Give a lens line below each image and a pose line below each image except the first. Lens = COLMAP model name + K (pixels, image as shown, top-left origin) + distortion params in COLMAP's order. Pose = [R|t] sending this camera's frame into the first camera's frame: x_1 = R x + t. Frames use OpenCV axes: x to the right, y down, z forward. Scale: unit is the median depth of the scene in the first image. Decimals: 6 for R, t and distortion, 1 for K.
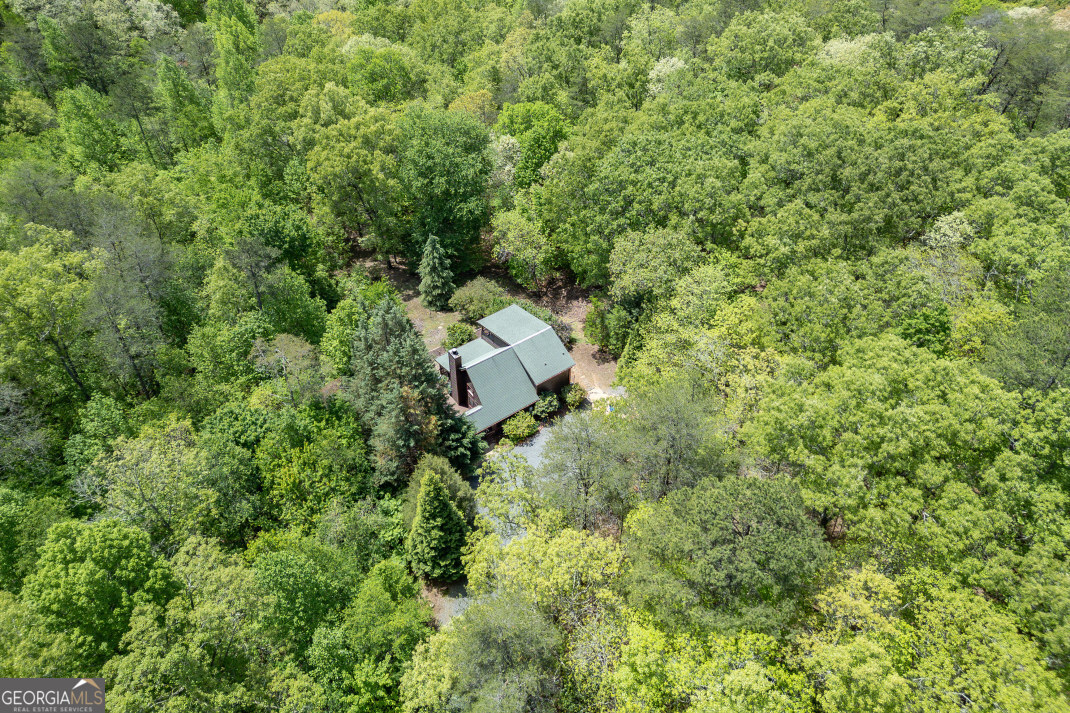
lens RADIAL K [[748.2, 0, 529.7], [0, 748.2, 324.3], [0, 0, 1]] dist [0.084100, -0.054990]
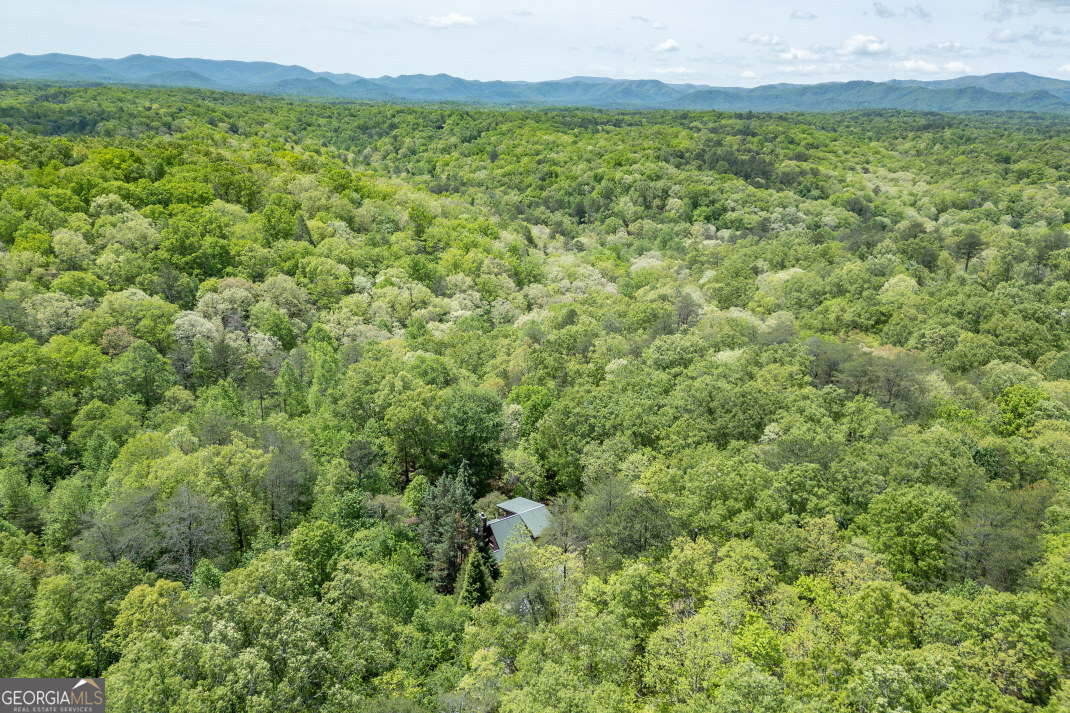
lens RADIAL K [[748.2, 0, 531.9], [0, 748.2, 360.6], [0, 0, 1]] dist [0.084100, -0.054990]
pose [[0.999783, 0.013846, 0.015566, -0.020699], [-0.006383, 0.914820, -0.403811, 0.290442], [-0.019832, 0.403624, 0.914710, -0.435771]]
